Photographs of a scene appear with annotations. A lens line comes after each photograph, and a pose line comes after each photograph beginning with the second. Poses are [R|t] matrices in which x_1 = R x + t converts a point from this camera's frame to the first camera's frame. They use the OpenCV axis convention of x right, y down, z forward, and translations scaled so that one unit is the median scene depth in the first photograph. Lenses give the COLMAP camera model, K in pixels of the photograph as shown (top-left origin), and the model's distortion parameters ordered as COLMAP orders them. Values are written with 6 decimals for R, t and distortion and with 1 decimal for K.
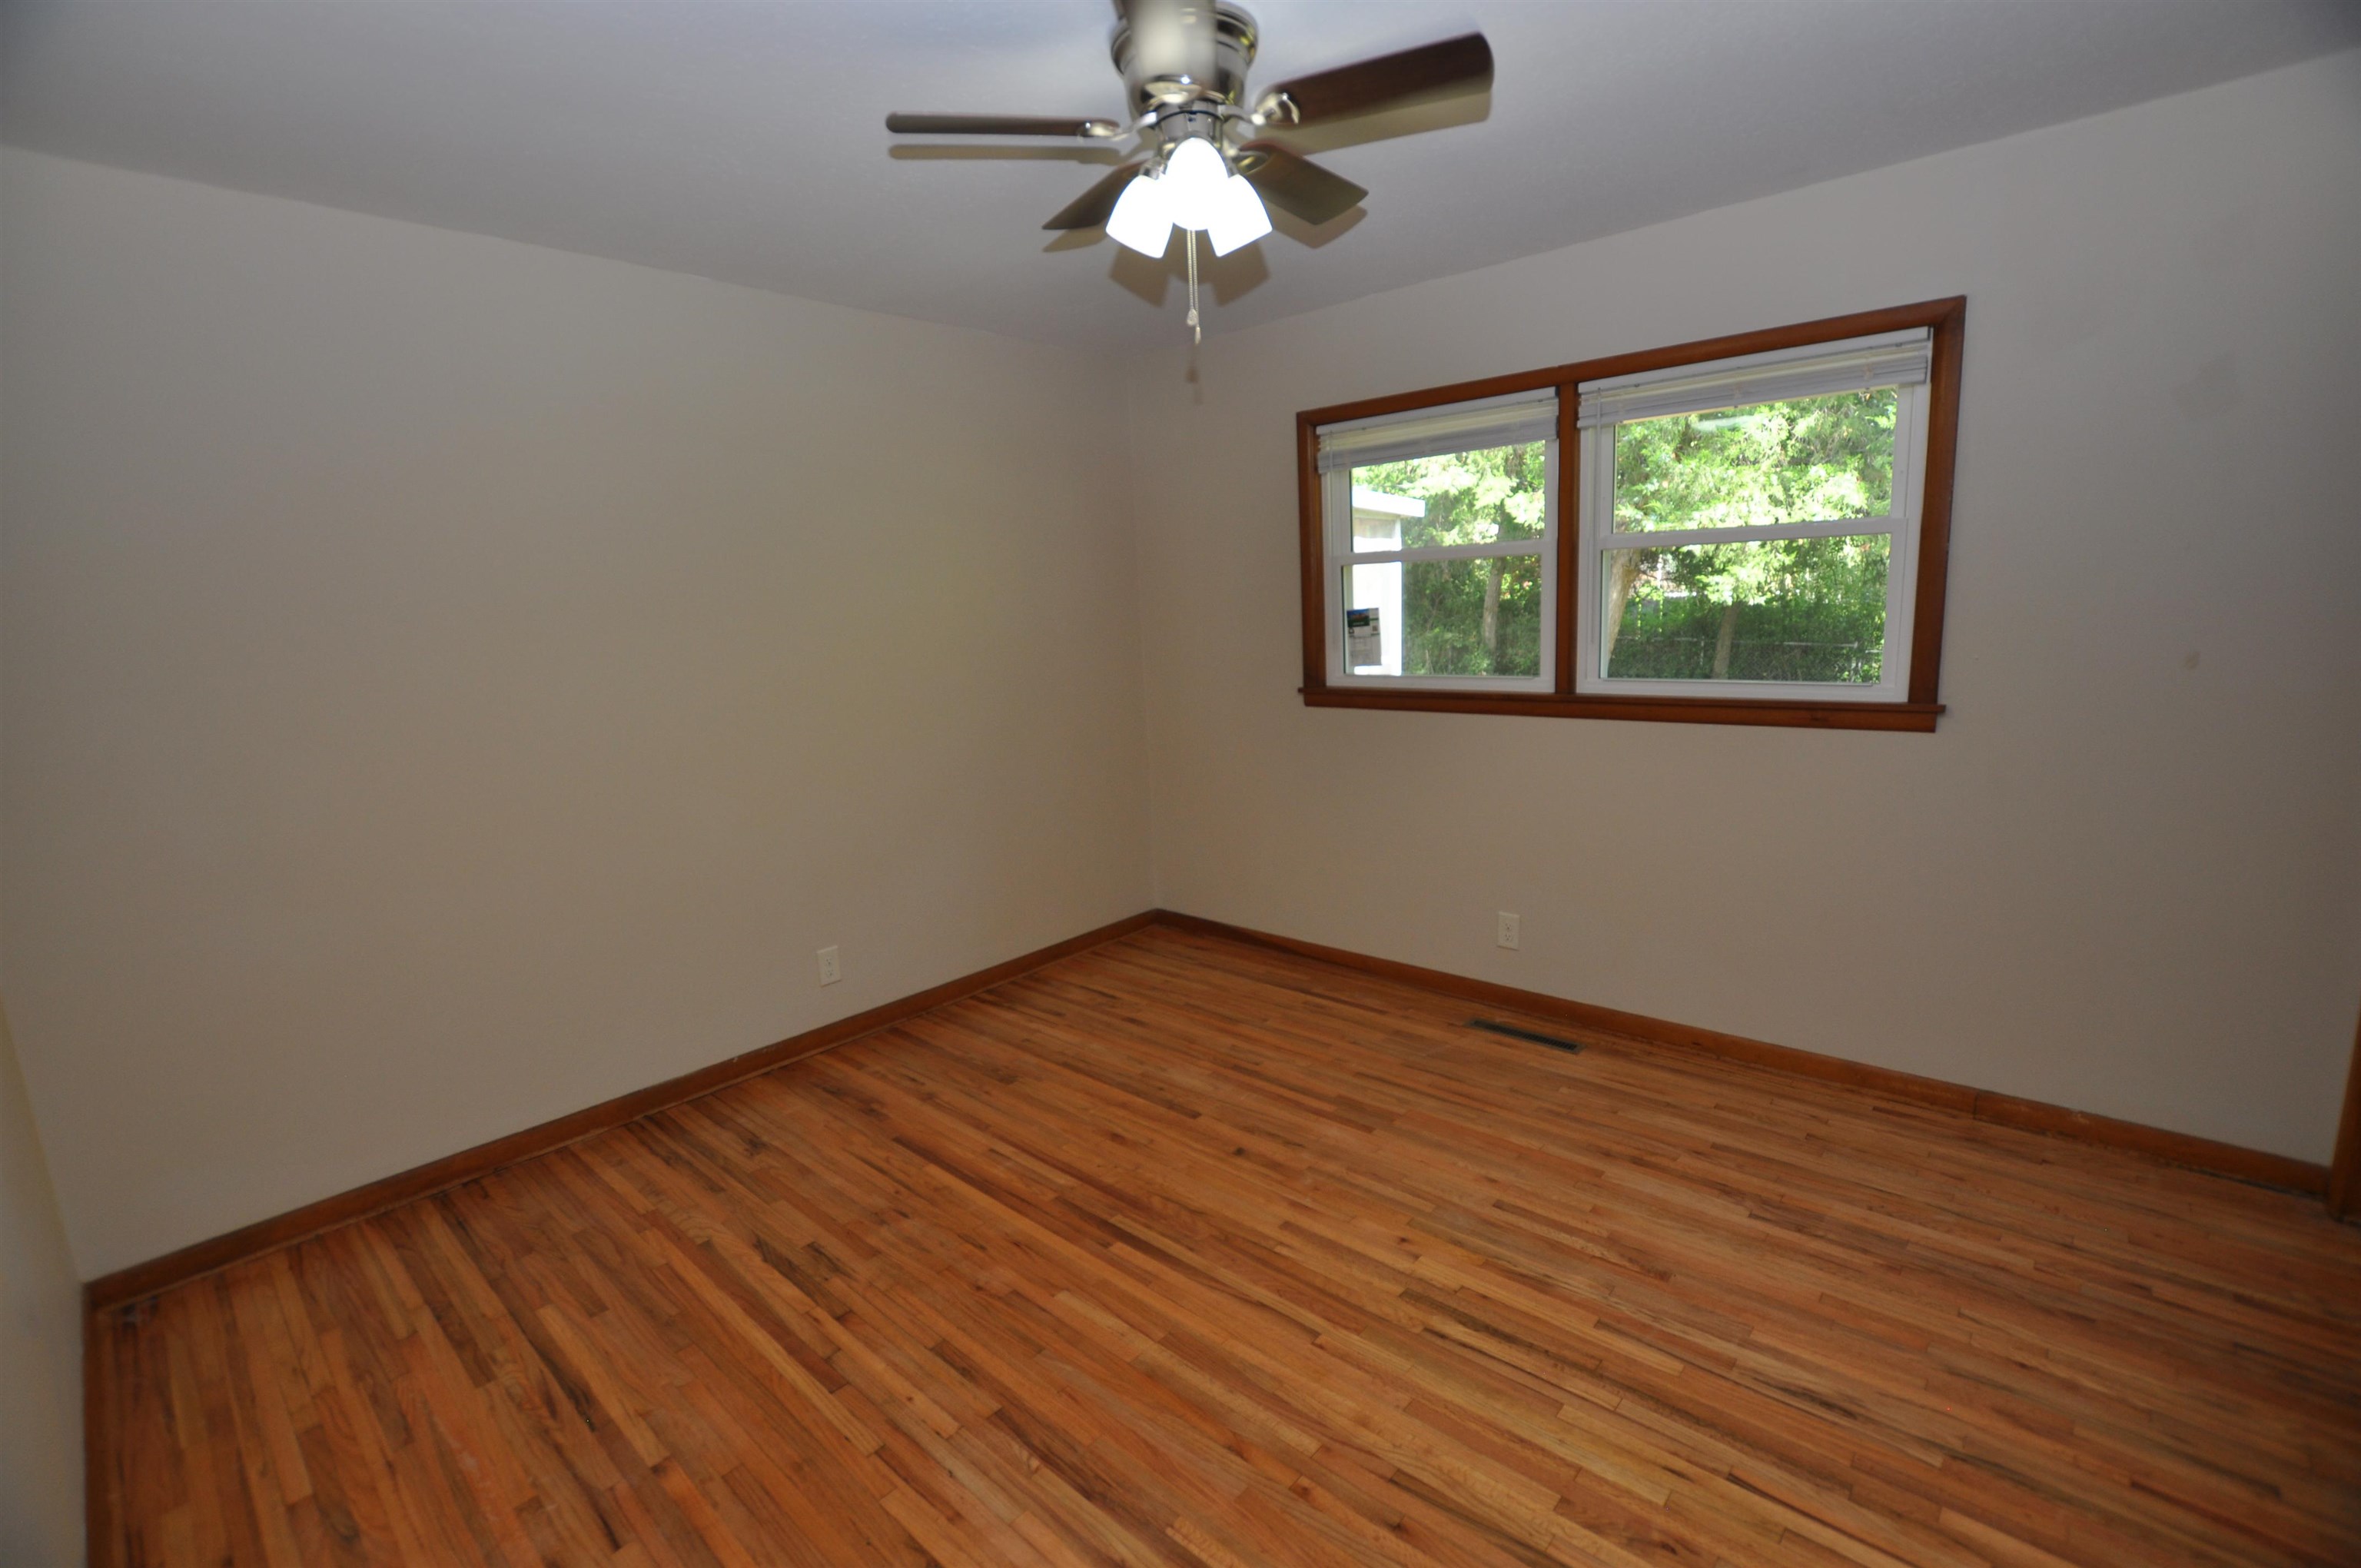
lens RADIAL K [[1040.3, 0, 1179.5], [0, 1040.3, 793.3], [0, 0, 1]] dist [-0.039618, 0.007551]
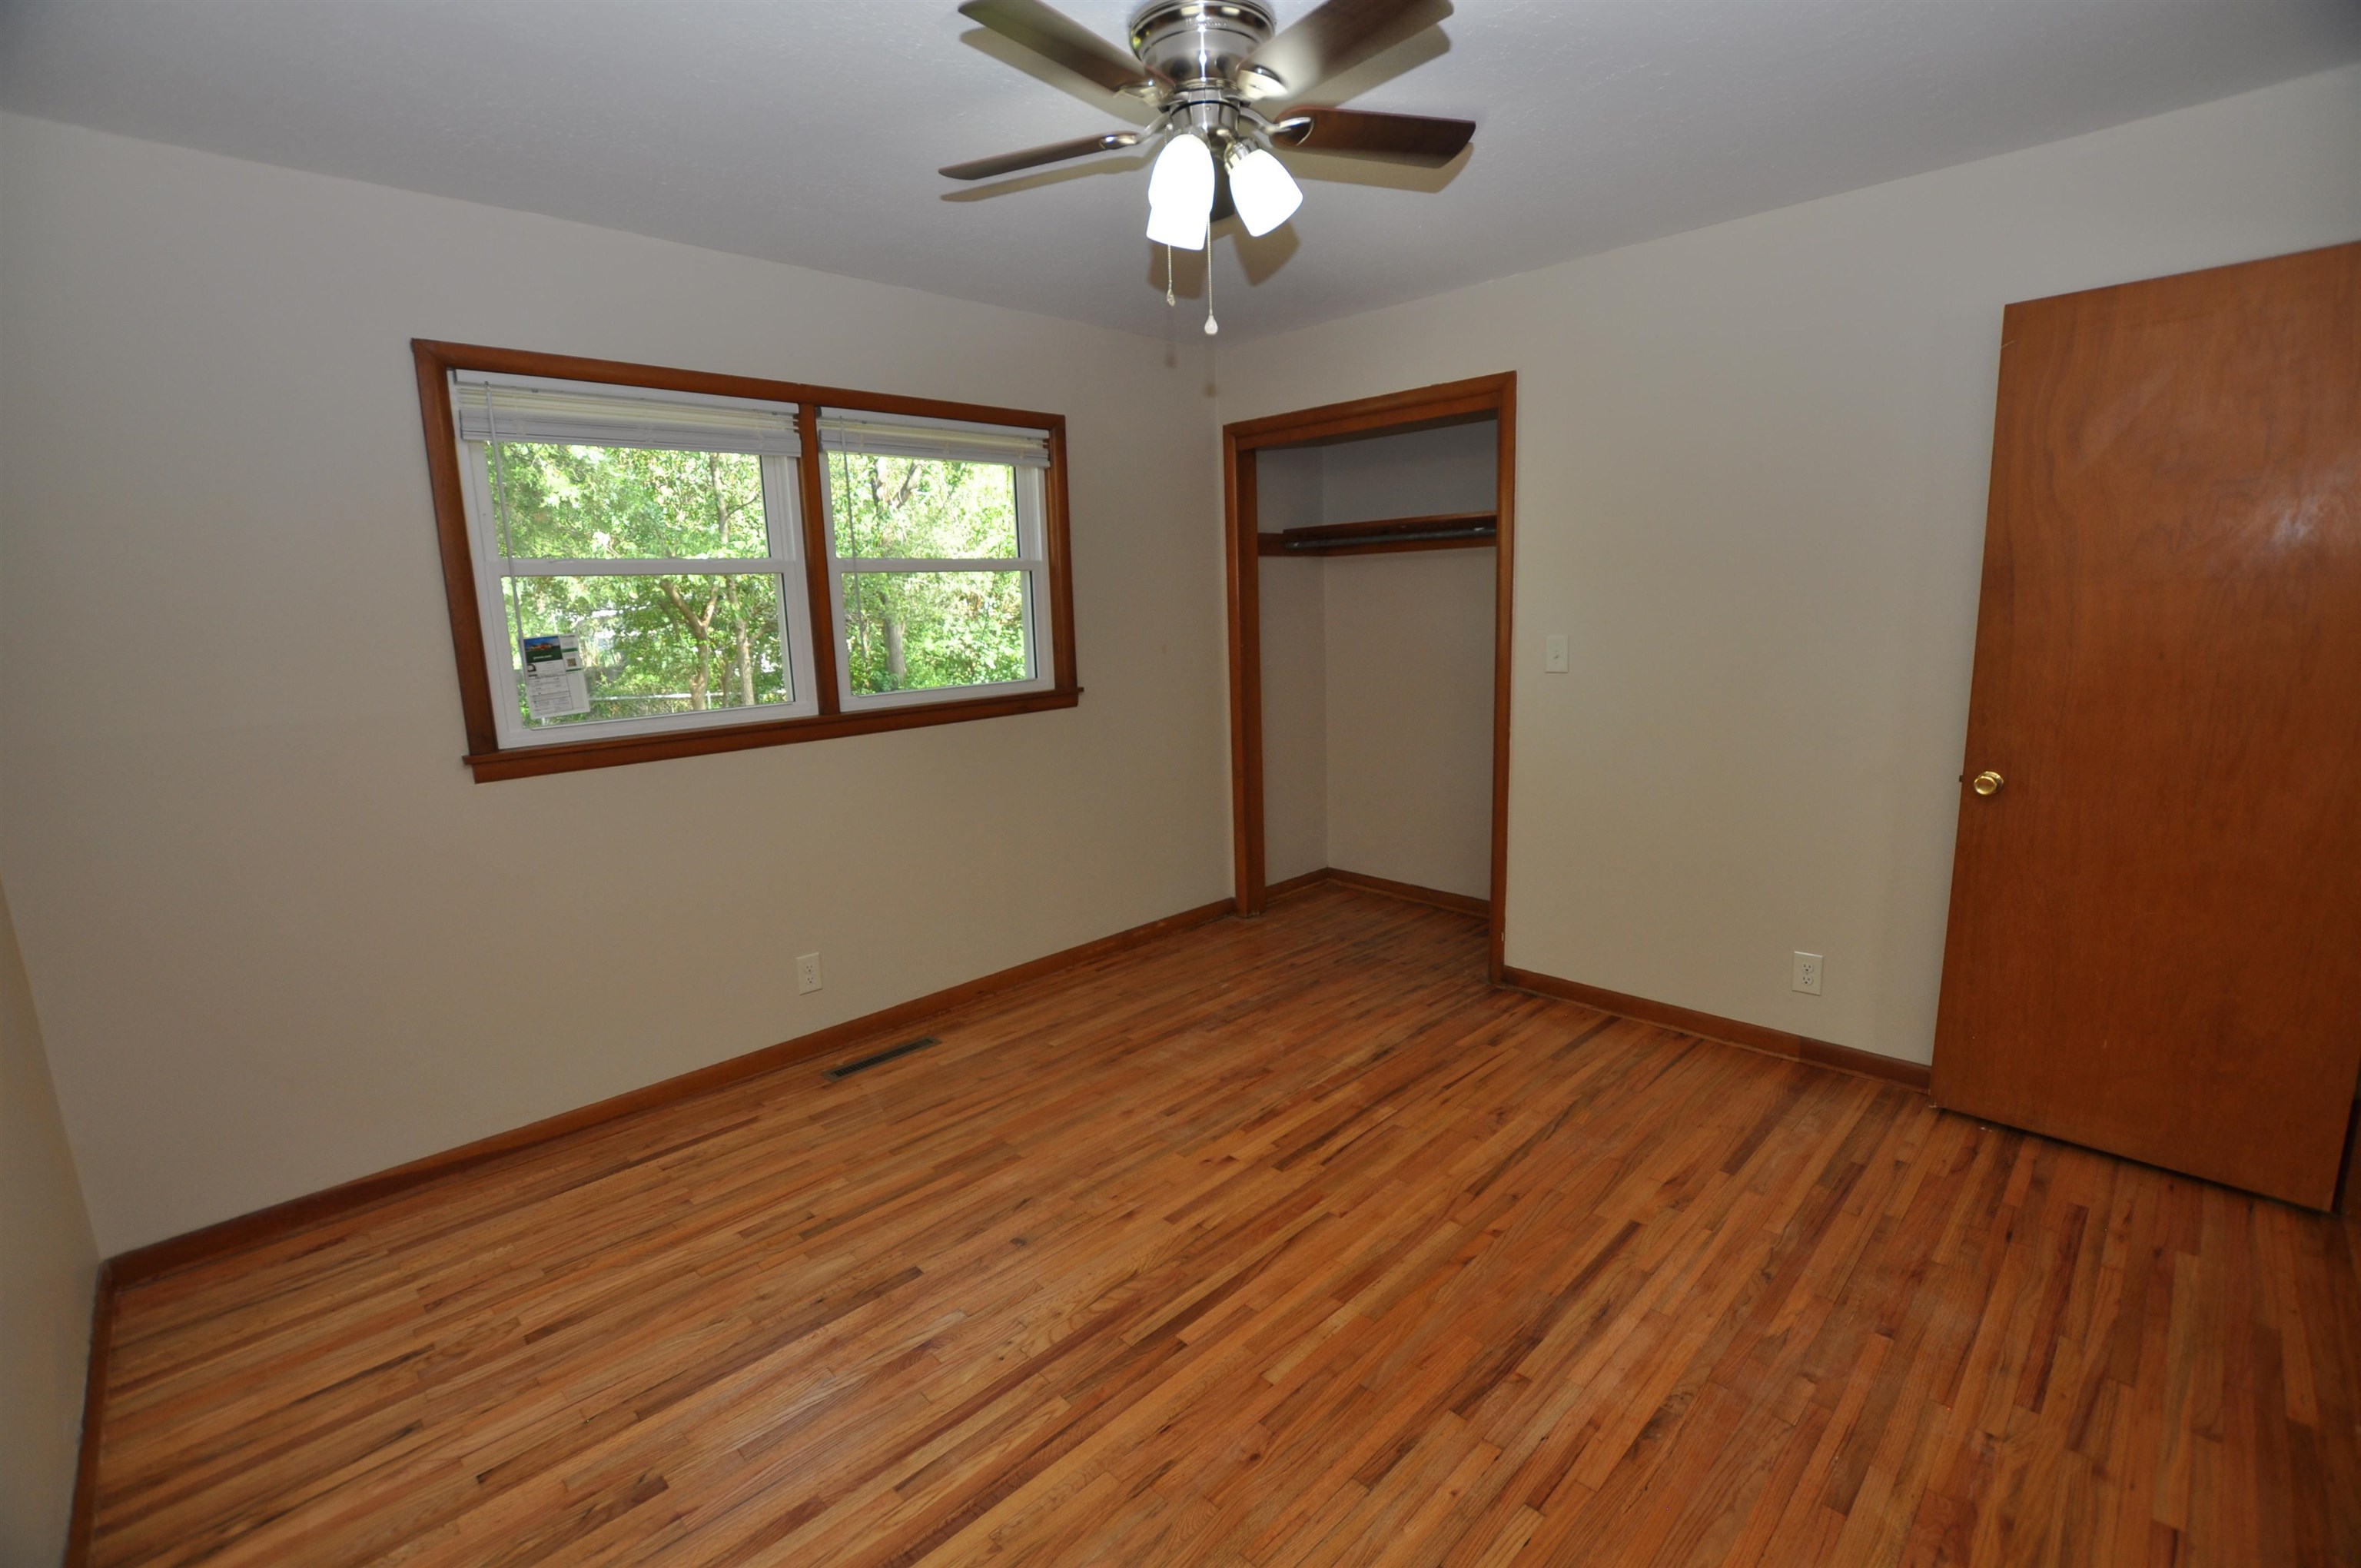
lens RADIAL K [[1040.3, 0, 1179.5], [0, 1040.3, 793.3], [0, 0, 1]] dist [-0.039618, 0.007551]
pose [[0.055395, -0.143209, 0.988141, -0.753347], [0.210486, 0.969095, 0.128649, -0.099524], [-0.976026, 0.200863, 0.083826, 0.751142]]
